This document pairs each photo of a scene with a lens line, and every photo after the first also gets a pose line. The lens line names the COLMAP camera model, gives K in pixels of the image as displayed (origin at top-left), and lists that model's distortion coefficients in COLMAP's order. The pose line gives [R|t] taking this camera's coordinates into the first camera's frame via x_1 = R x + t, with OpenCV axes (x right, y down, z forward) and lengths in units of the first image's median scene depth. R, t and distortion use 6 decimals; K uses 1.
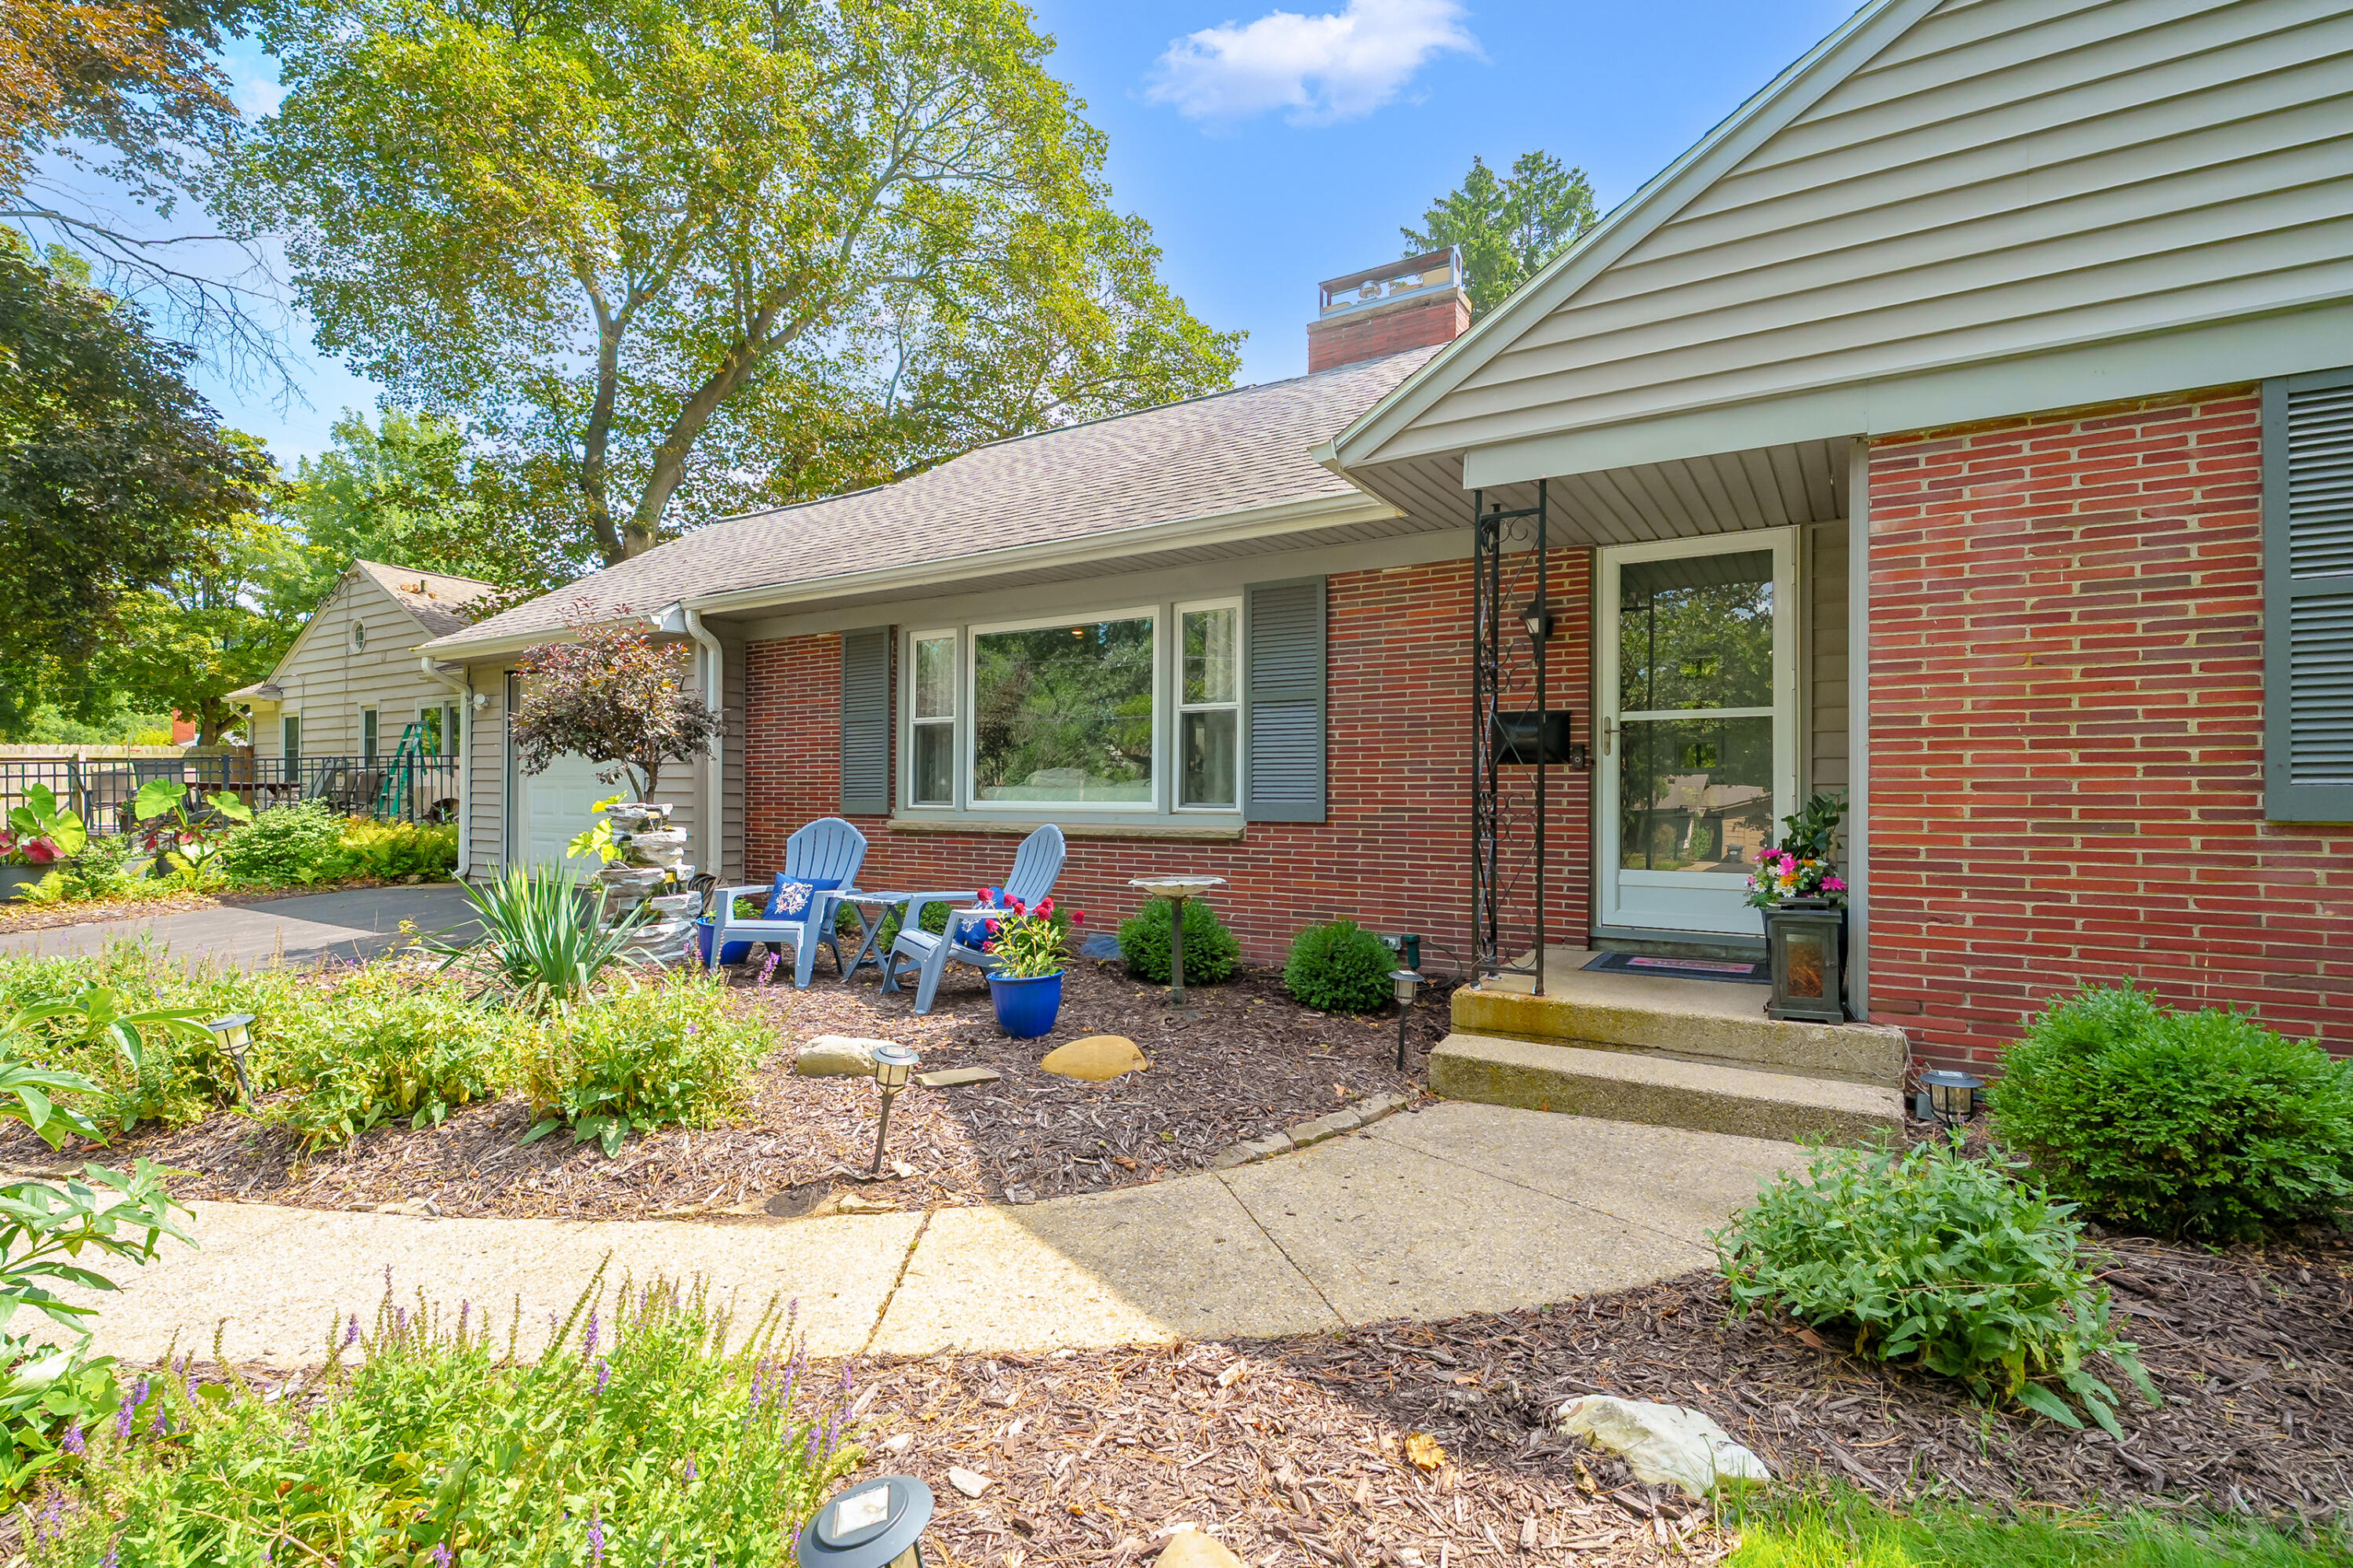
lens RADIAL K [[977.5, 0, 1197.5], [0, 977.5, 780.3], [0, 0, 1]] dist [-0.003860, -0.000203]
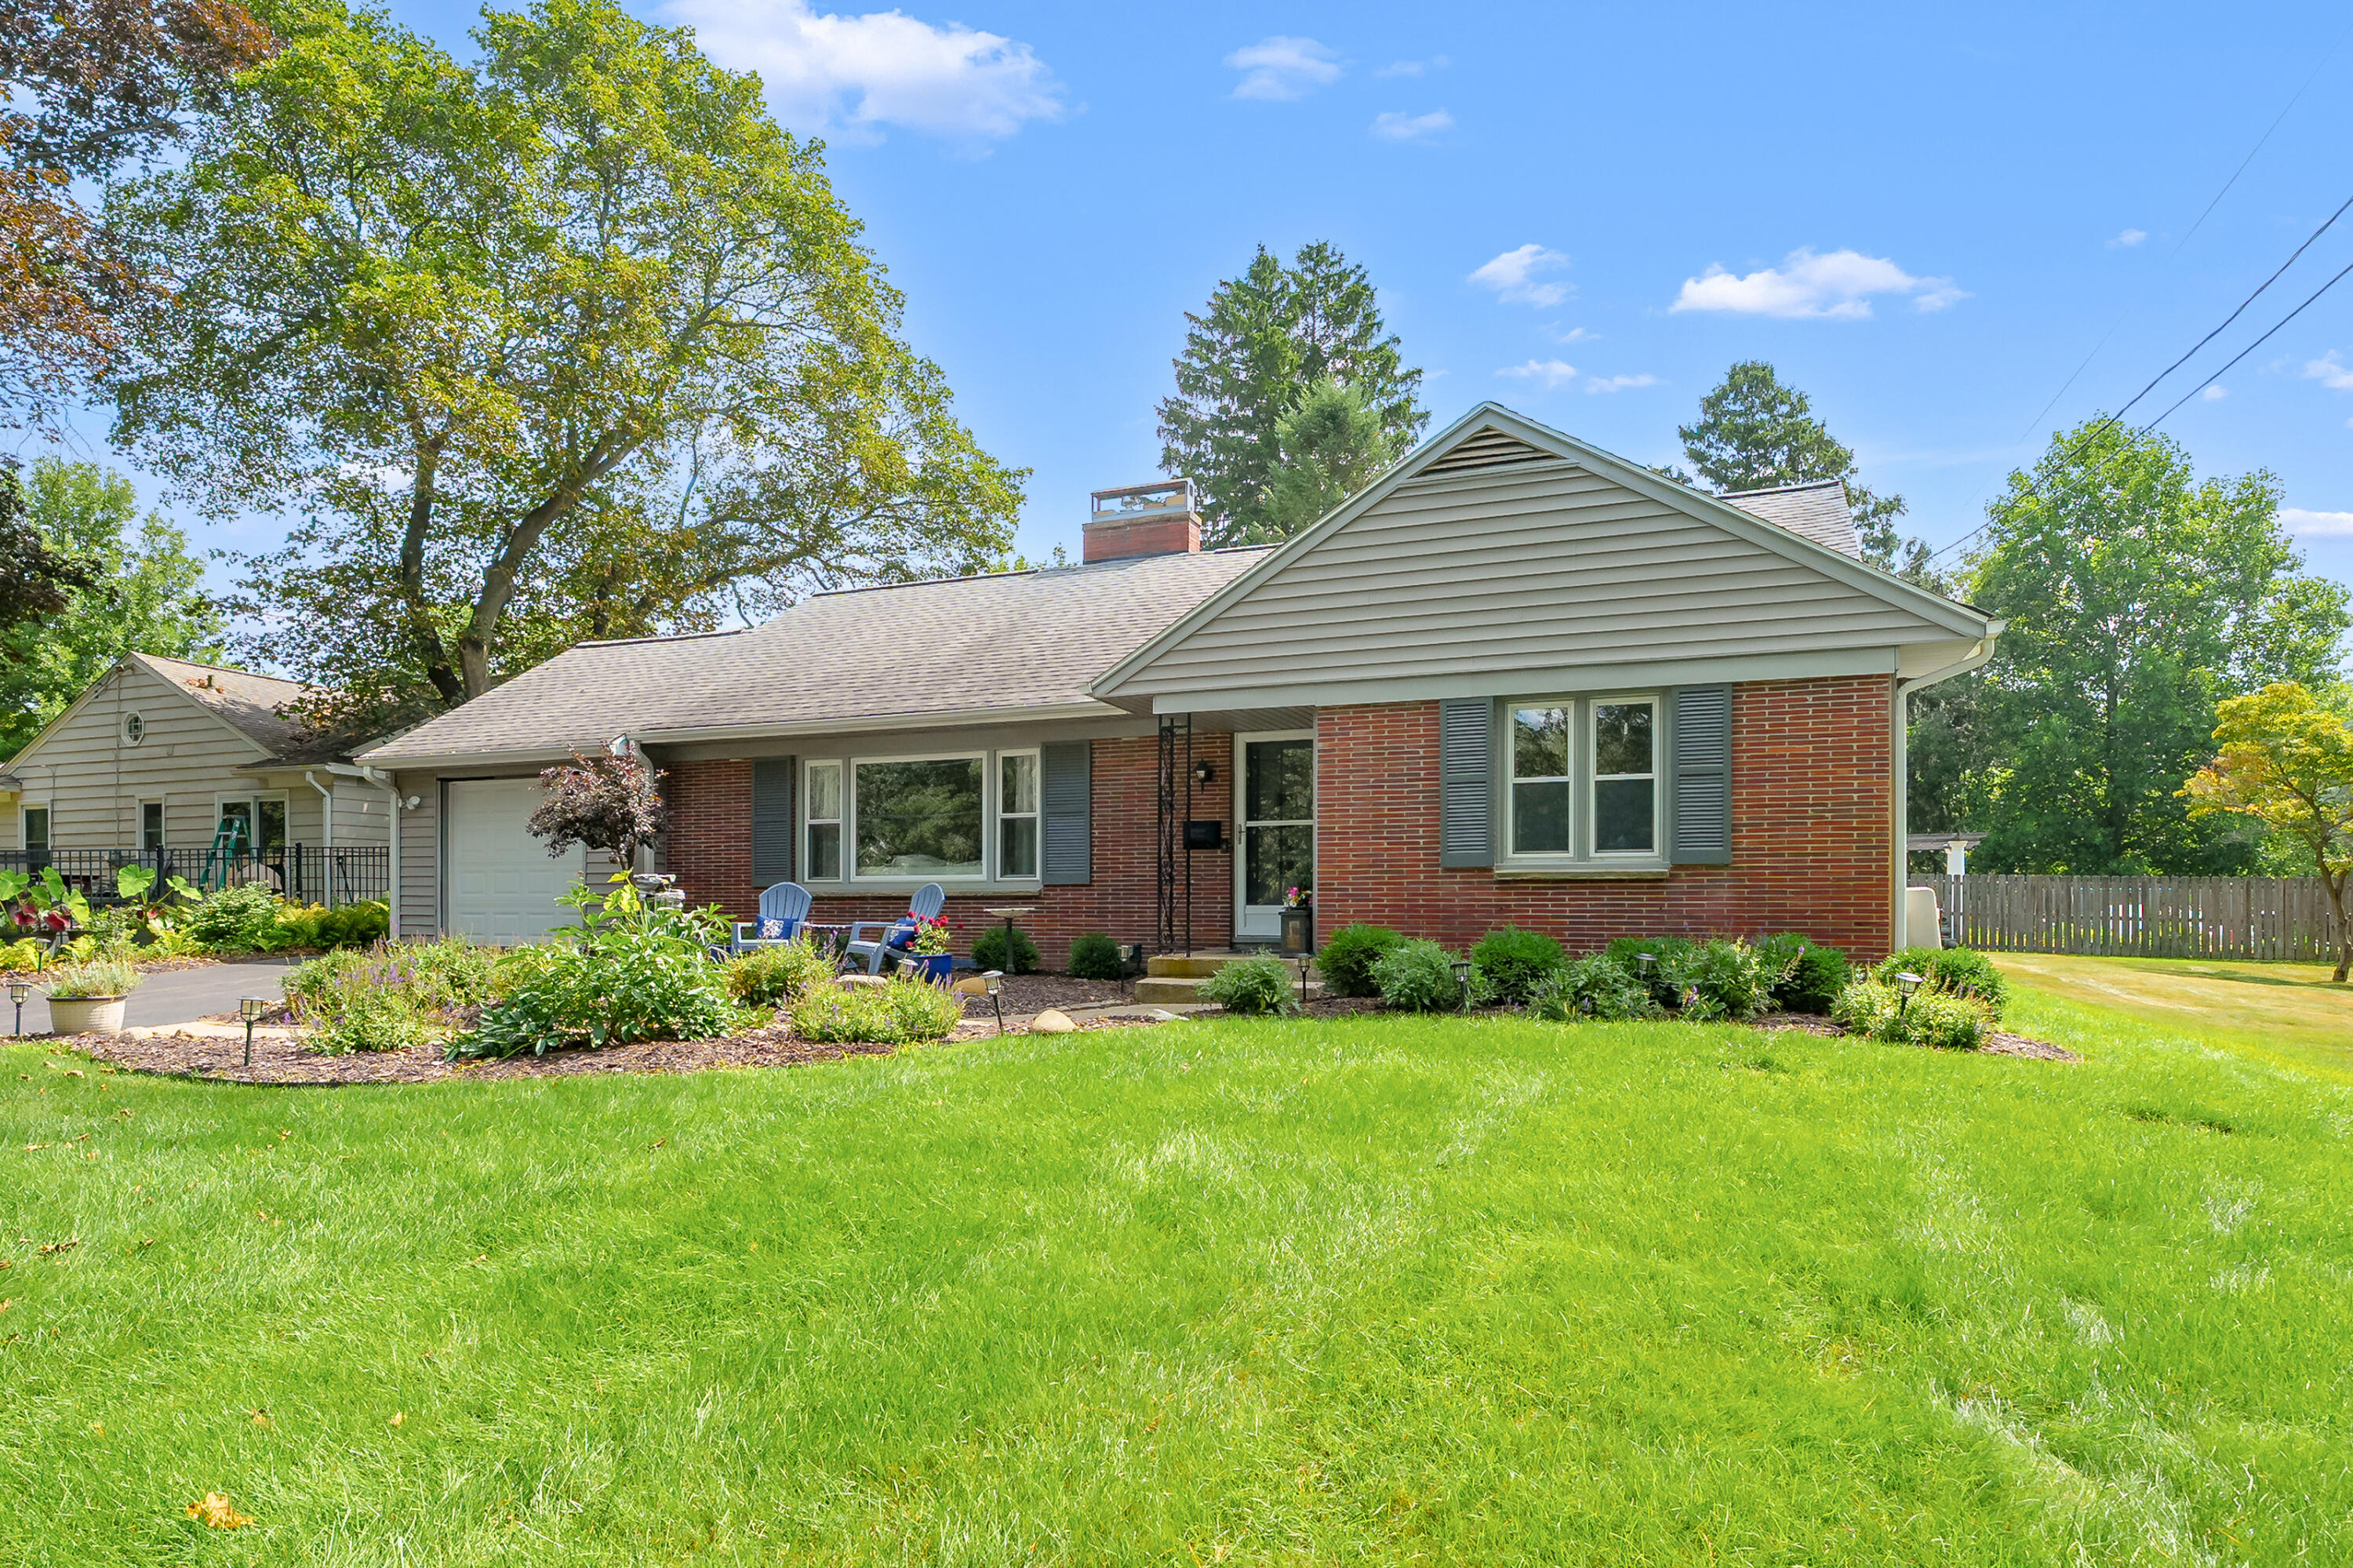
lens RADIAL K [[1069.3, 0, 1191.2], [0, 1069.3, 890.8], [0, 0, 1]] dist [-0.003829, 0.001651]
pose [[0.979129, -0.005393, 0.203166, -0.066113], [0.003988, 0.999965, 0.007324, 0.035899], [-0.203199, -0.006361, 0.979117, -0.749936]]
